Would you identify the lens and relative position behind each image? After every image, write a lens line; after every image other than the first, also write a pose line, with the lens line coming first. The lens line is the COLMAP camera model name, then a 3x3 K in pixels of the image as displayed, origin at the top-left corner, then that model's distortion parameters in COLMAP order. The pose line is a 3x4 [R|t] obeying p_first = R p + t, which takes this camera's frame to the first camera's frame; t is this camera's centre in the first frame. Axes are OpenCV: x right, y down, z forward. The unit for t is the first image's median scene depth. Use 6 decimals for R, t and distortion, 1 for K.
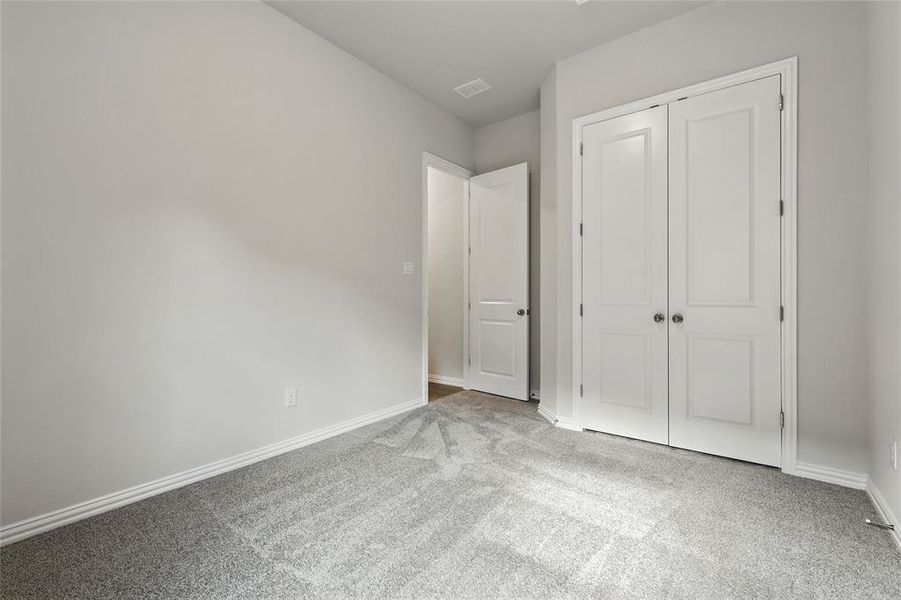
lens RADIAL K [[393.0, 0, 447.8], [0, 393.0, 298.8], [0, 0, 1]] dist [-0.000192, 0.000028]
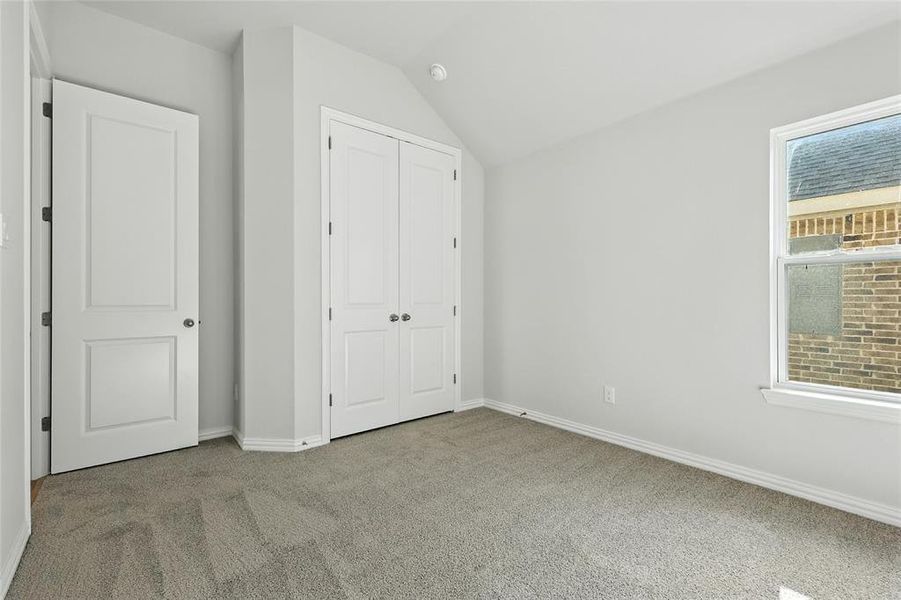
lens RADIAL K [[393.0, 0, 447.8], [0, 393.0, 298.8], [0, 0, 1]] dist [-0.000192, 0.000028]
pose [[0.219139, -0.007438, 0.975665, -0.581412], [0.003087, 0.999971, 0.006930, -0.017086], [-0.975689, 0.001494, 0.219156, 0.589843]]
